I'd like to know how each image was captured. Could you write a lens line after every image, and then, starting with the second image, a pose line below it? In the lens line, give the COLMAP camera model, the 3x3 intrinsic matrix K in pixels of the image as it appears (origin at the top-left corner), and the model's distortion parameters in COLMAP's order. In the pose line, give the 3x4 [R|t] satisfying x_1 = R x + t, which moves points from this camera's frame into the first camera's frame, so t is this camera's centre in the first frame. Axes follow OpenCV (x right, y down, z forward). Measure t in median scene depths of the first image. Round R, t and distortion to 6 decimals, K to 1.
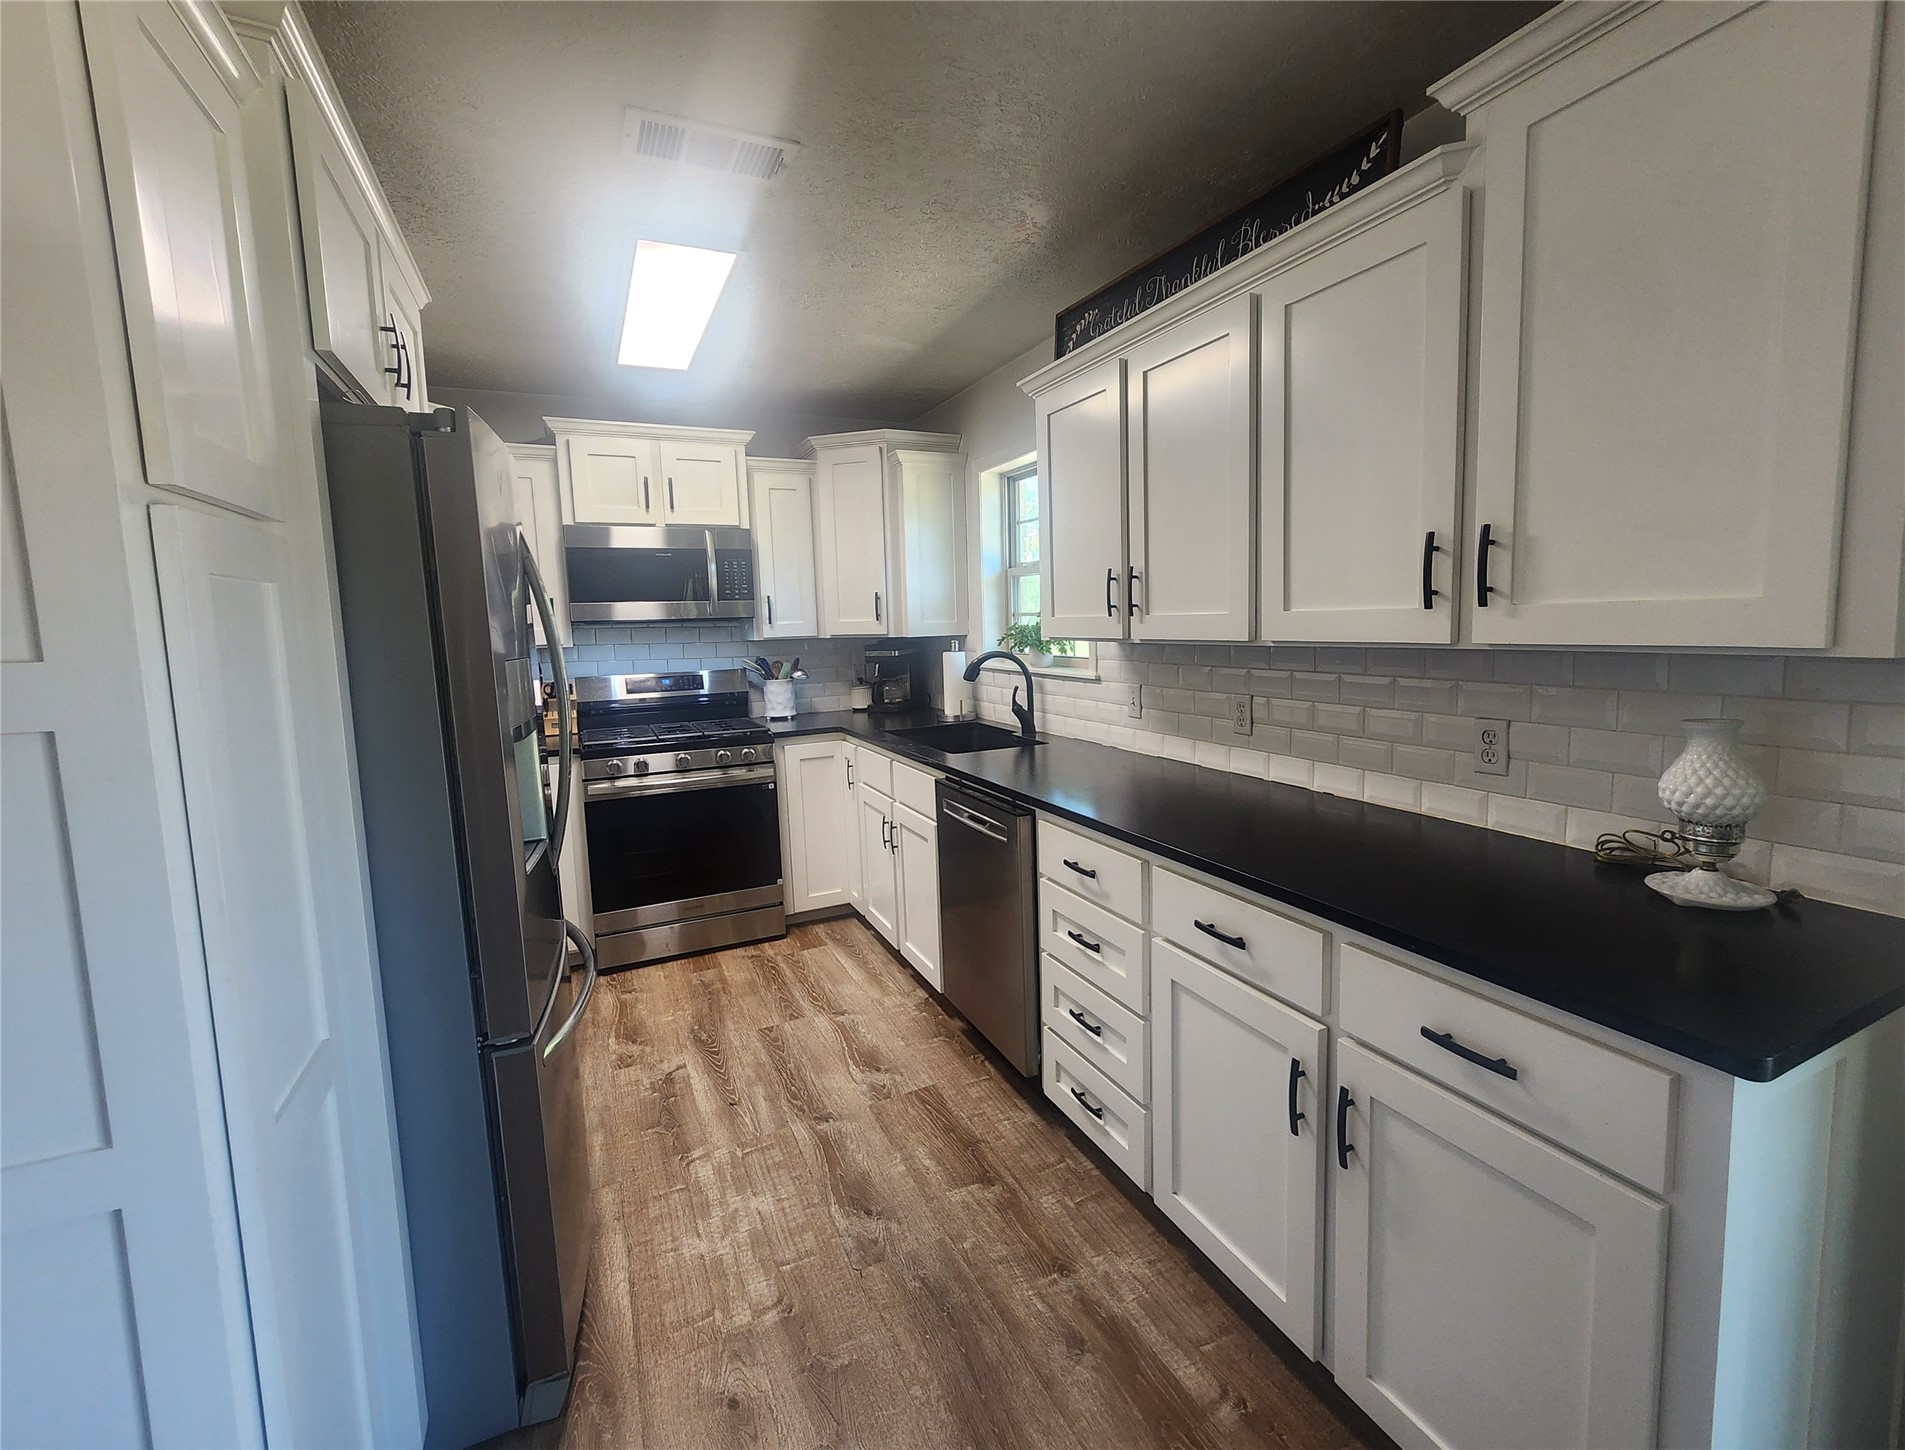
lens RADIAL K [[830.9, 0, 994.0], [0, 830.9, 703.9], [0, 0, 1]] dist [-0.011730, -0.000011]
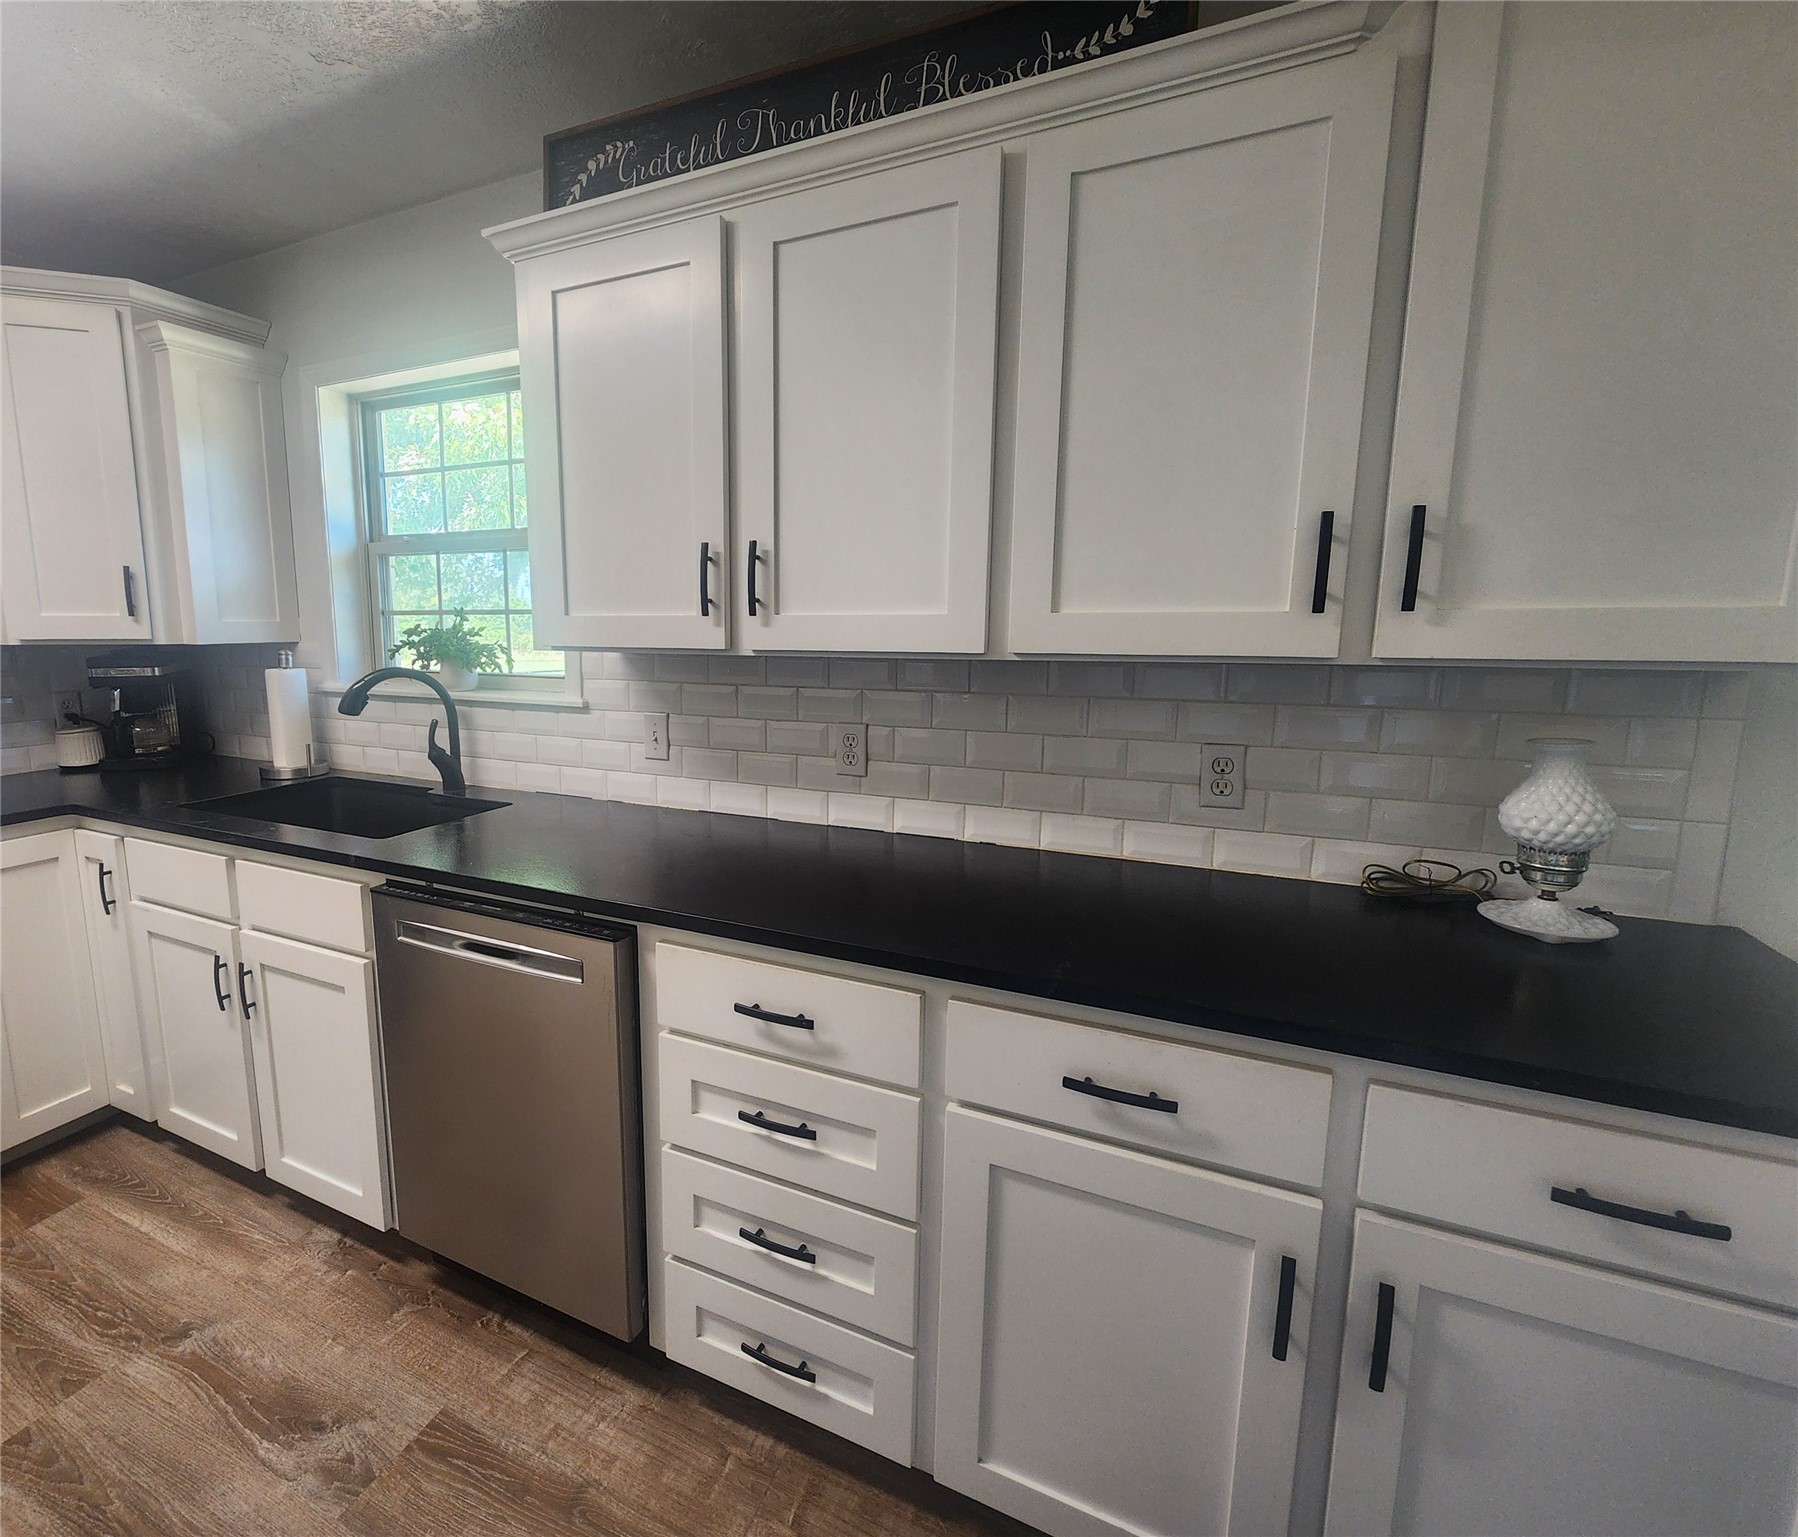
lens RADIAL K [[863.1, 0, 772.8], [0, 863.1, 748.0], [0, 0, 1]] dist [-0.002703, 0.000175]
pose [[0.805029, -0.064466, 0.589722, -0.200053], [0.042544, 0.997792, 0.050997, -0.028220], [-0.591708, -0.015965, 0.805994, 0.351755]]
